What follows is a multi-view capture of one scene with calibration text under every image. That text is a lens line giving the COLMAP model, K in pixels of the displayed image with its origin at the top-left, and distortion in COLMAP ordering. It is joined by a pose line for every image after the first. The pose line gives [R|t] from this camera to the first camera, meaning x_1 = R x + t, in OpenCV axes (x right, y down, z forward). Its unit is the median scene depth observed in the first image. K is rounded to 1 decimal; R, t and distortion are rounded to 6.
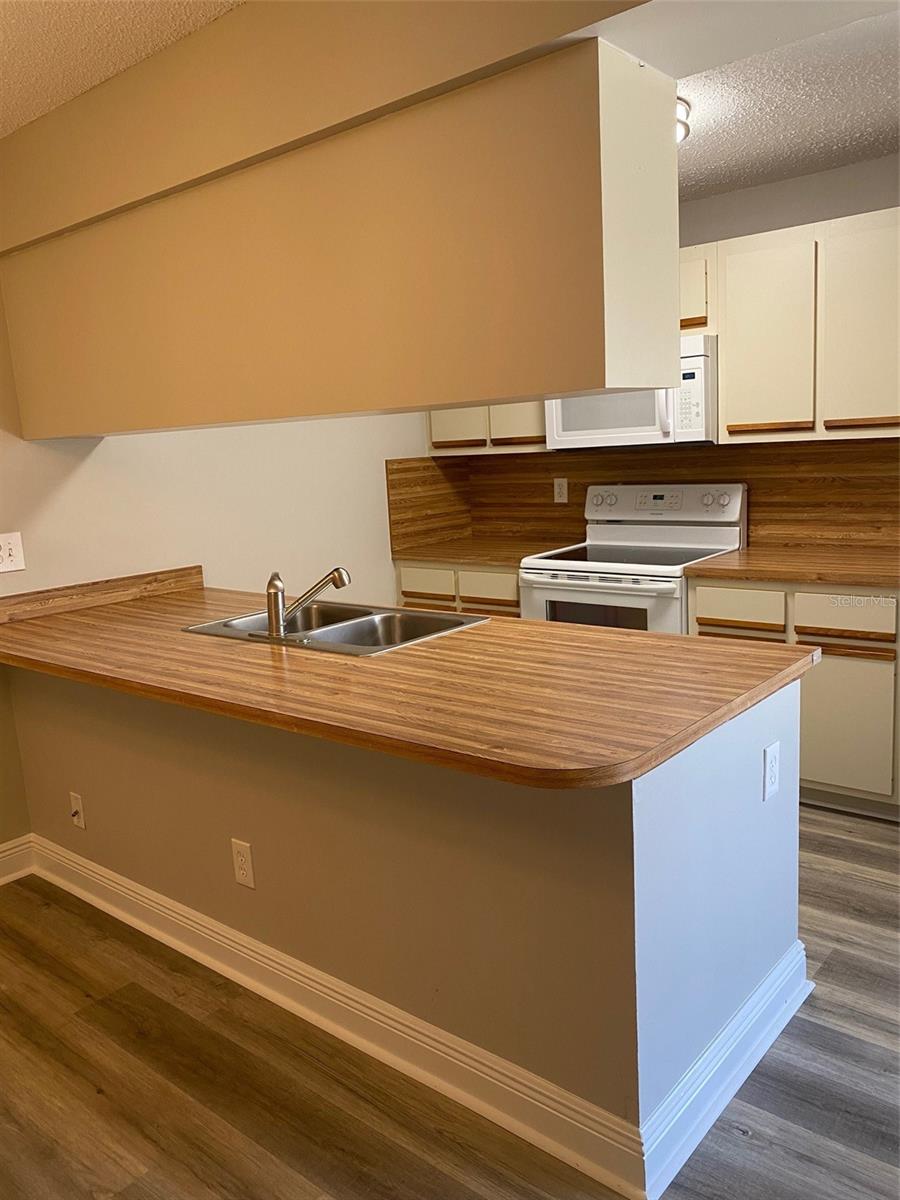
lens RADIAL K [[913.7, 0, 440.5], [0, 913.7, 598.2], [0, 0, 1]] dist [0.014839, 0.002600]
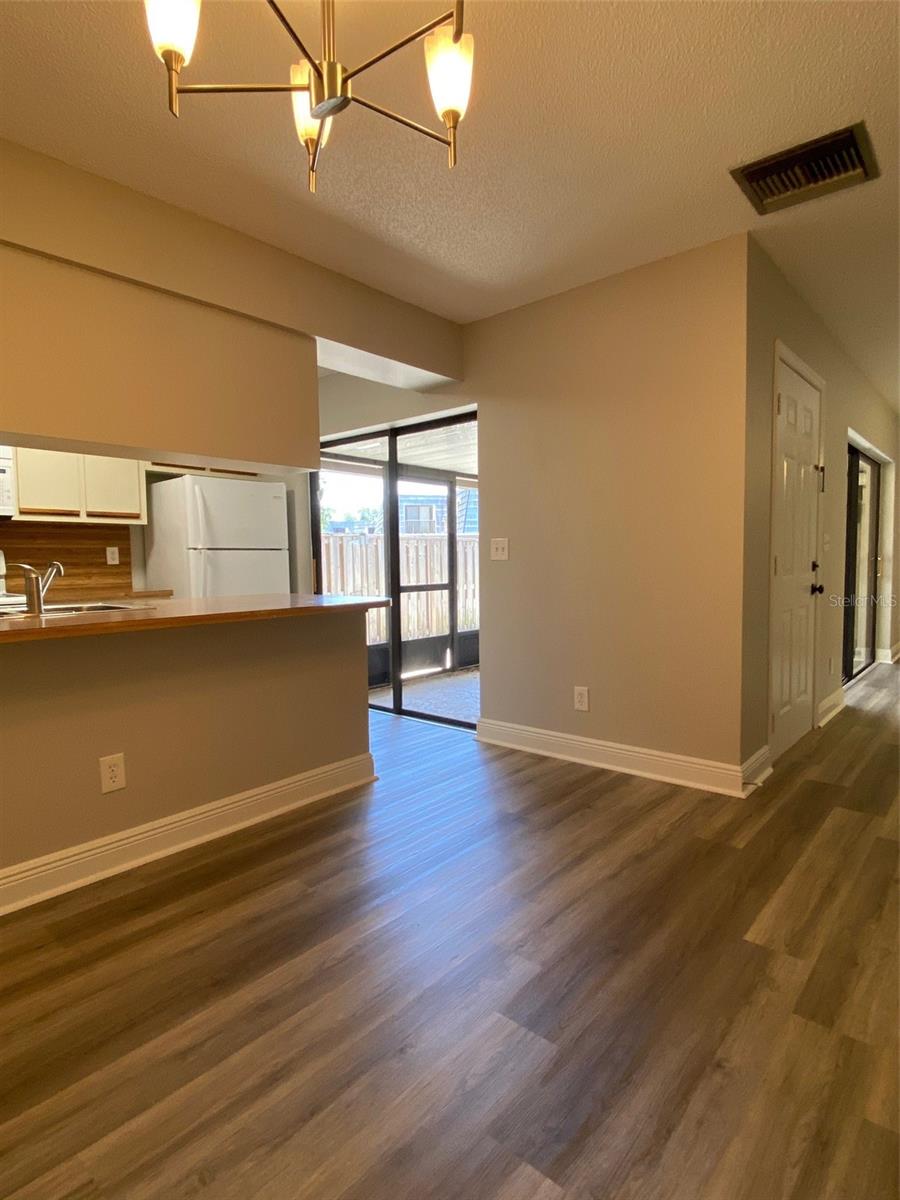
lens RADIAL K [[645.9, 0, 450.0], [0, 645.9, 600.0], [0, 0, 1]] dist [0.001959, -0.000268]
pose [[0.020013, -0.010604, 0.999743, -0.690754], [0.187287, 0.982283, 0.006670, 0.080785], [-0.982101, 0.187106, 0.021645, 0.285608]]
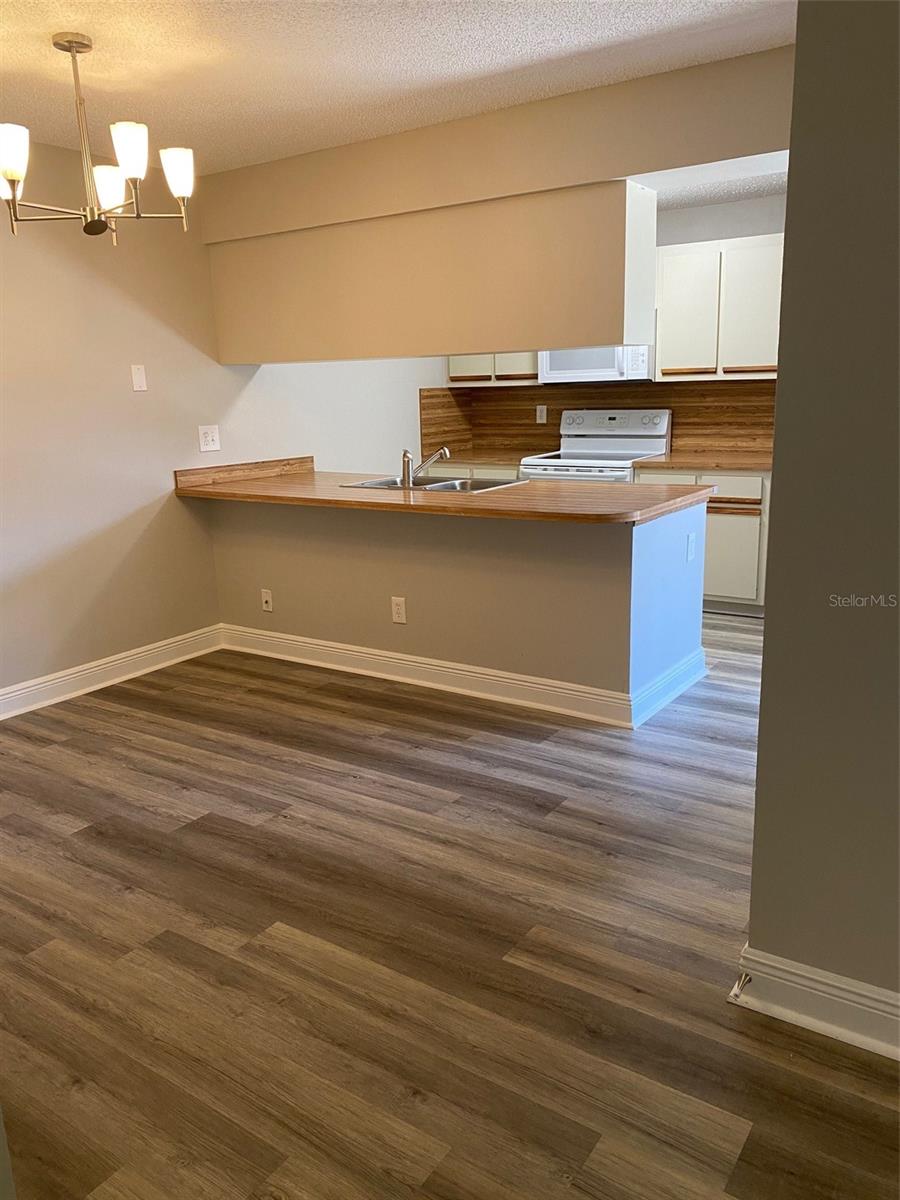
lens RADIAL K [[913.7, 0, 440.5], [0, 913.7, 598.2], [0, 0, 1]] dist [0.014839, 0.002600]
pose [[0.994890, 0.002217, 0.100937, -0.192970], [-0.007851, 0.998431, 0.055450, 0.103429], [-0.100655, -0.055959, 0.993346, -0.467368]]
